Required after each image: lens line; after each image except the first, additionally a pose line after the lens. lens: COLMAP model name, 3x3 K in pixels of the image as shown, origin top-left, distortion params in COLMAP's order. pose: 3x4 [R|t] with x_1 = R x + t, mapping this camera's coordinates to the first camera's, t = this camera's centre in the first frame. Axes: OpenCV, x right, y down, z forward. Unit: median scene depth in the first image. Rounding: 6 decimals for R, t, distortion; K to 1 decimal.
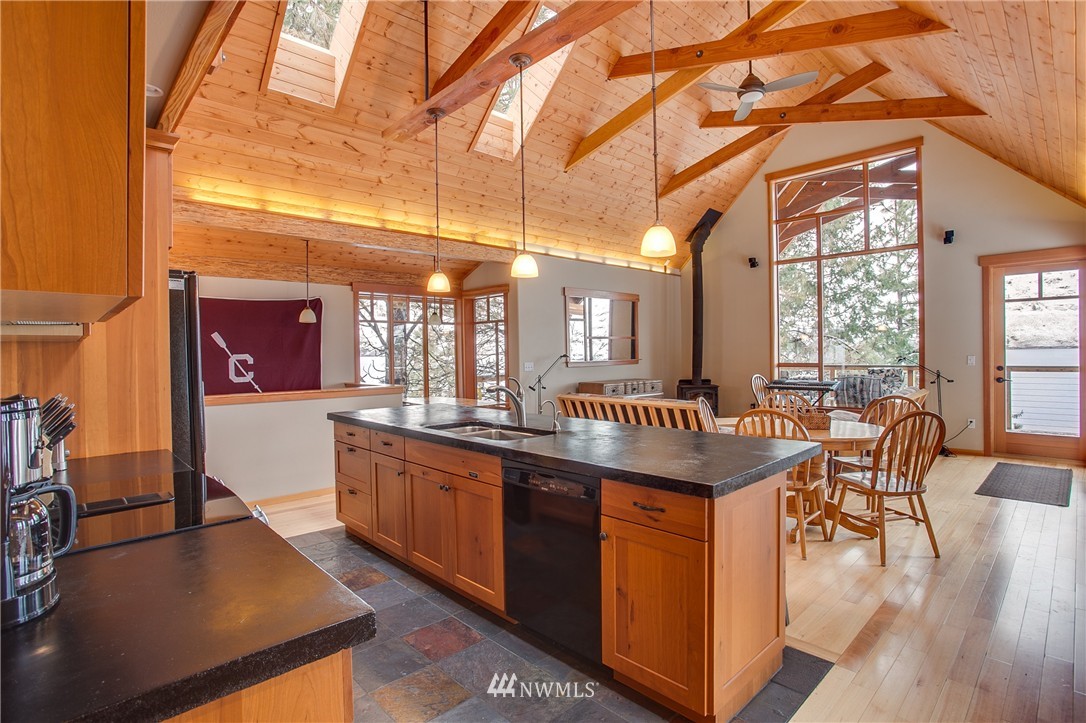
lens RADIAL K [[530.2, 0, 535.4], [0, 530.2, 356.7], [0, 0, 1]] dist [-0.073950, 0.031212]
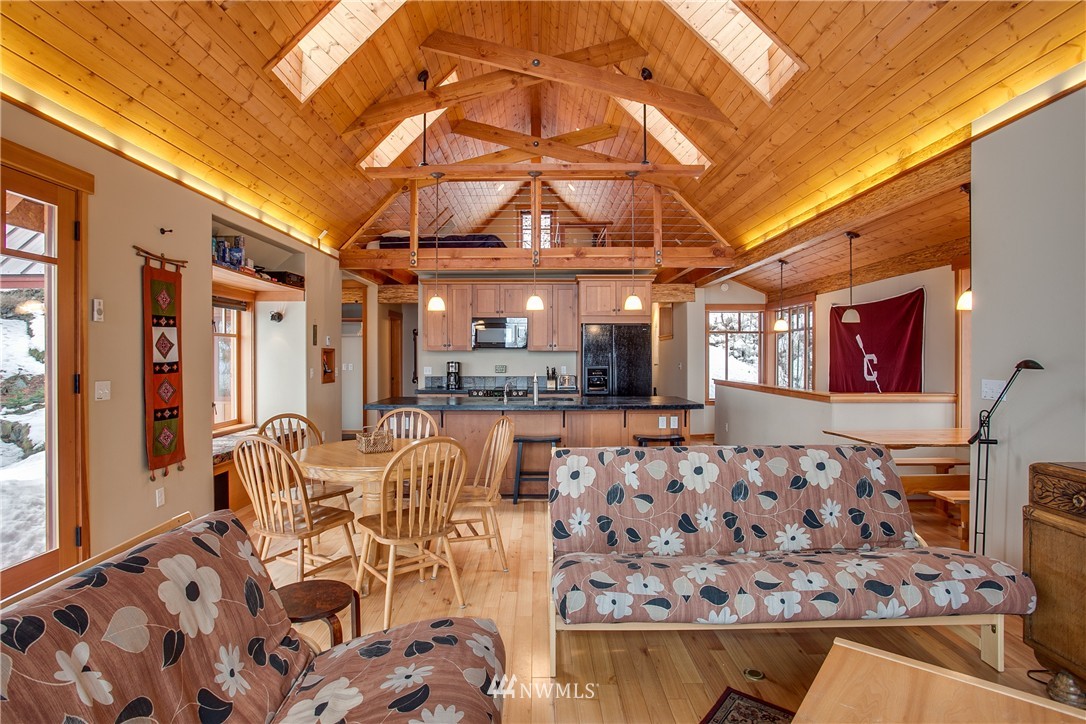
lens RADIAL K [[550.1, 0, 534.7], [0, 550.1, 357.1], [0, 0, 1]] dist [-0.071235, 0.035278]
pose [[-0.685072, 0.017155, -0.728274, 0.573817], [0.005154, 0.999812, 0.018703, -0.019011], [0.728457, 0.009059, -0.685031, 1.026336]]
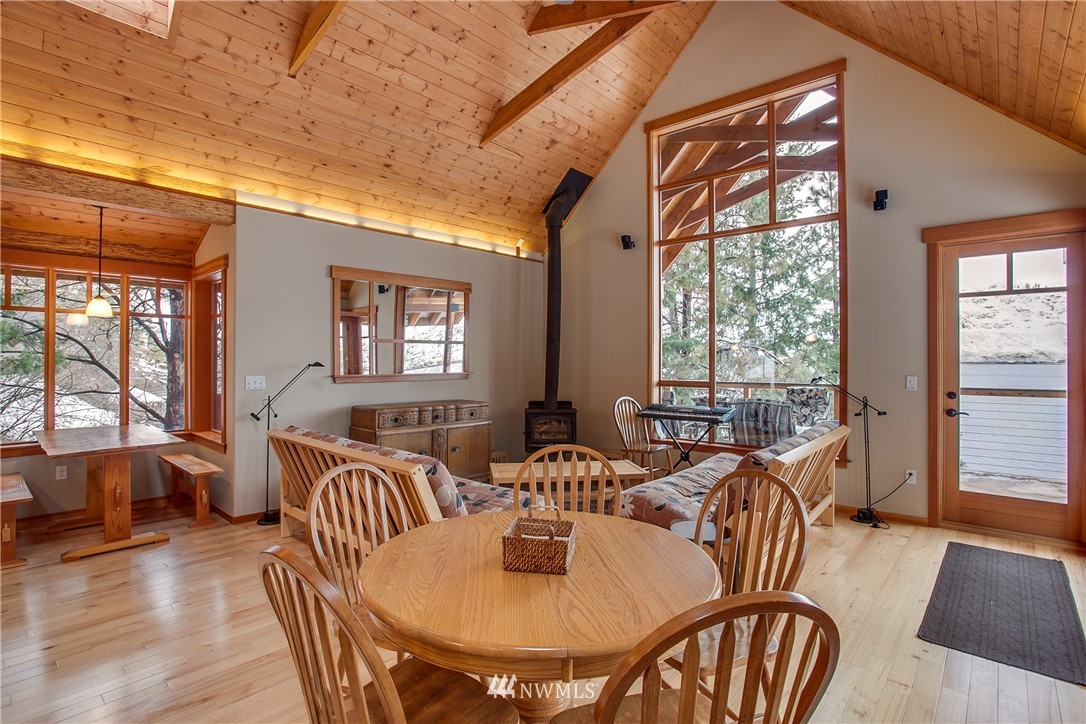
lens RADIAL K [[530.2, 0, 535.4], [0, 530.2, 357.2], [0, 0, 1]] dist [-0.073950, 0.031212]
pose [[0.996672, 0.016458, 0.079832, 0.280046], [-0.015332, 0.999774, -0.014704, -0.008344], [-0.080056, 0.013431, 0.996700, 0.334484]]
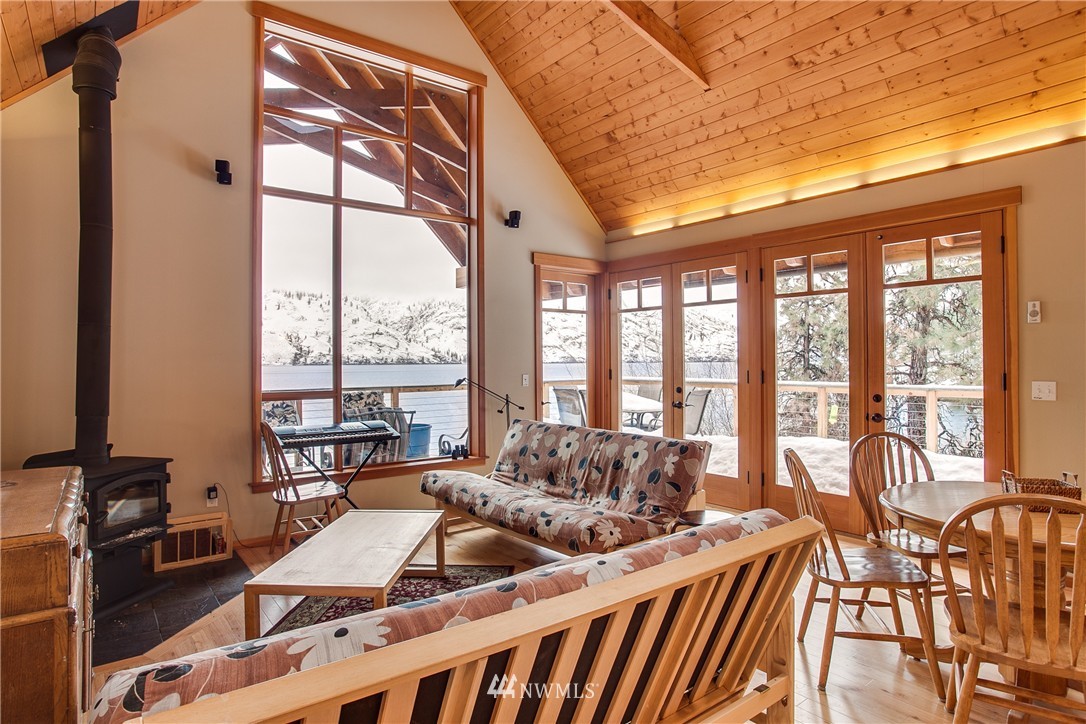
lens RADIAL K [[601.0, 0, 535.9], [0, 601.0, 355.8], [0, 0, 1]] dist [-0.061288, 0.035393]
pose [[0.098119, 0.022972, 0.994910, -0.072754], [0.013752, 0.999607, -0.024436, -0.007162], [-0.995080, 0.016080, 0.097764, 0.824448]]
